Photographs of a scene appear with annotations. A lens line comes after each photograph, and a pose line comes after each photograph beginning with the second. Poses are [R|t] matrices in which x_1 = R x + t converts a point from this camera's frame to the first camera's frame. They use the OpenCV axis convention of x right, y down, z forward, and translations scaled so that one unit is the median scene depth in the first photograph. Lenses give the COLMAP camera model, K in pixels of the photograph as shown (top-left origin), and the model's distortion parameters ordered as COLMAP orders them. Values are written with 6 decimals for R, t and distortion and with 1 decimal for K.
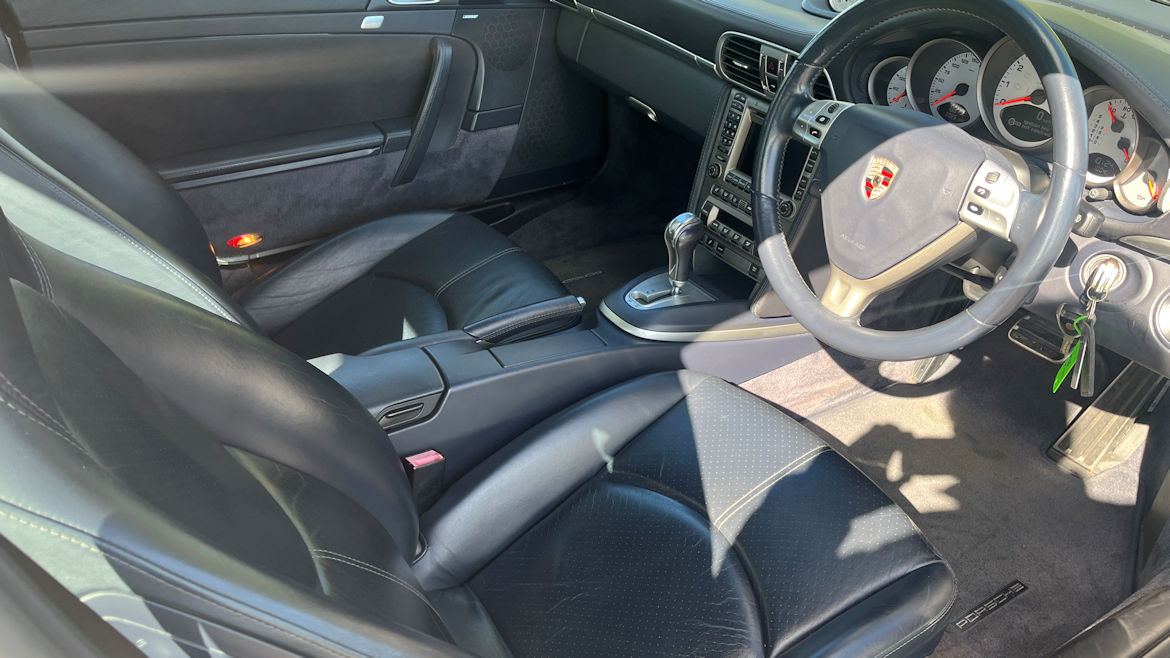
lens RADIAL K [[901.7, 0, 584.2], [0, 901.7, 368.6], [0, 0, 1]] dist [0.098950, -0.118564]
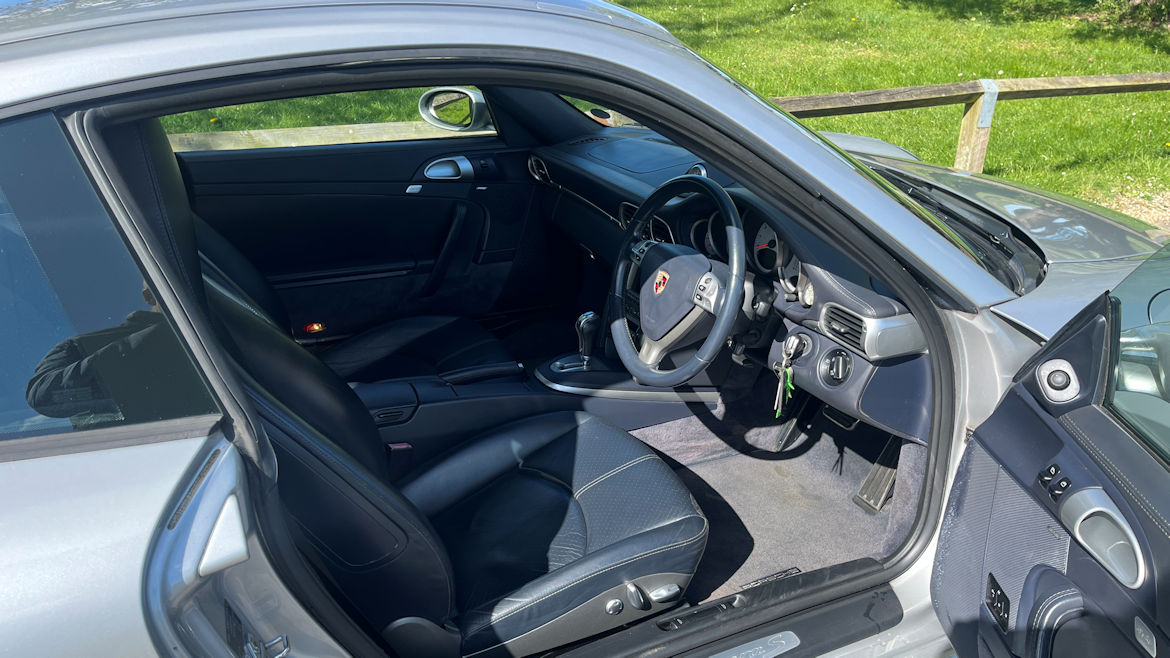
lens RADIAL K [[901.7, 0, 584.2], [0, 901.7, 368.6], [0, 0, 1]] dist [0.098950, -0.118564]
pose [[0.994768, 0.052057, -0.087901, 0.237991], [-0.066801, 0.982450, -0.174154, 0.187670], [0.077292, 0.179115, 0.980787, -0.479957]]
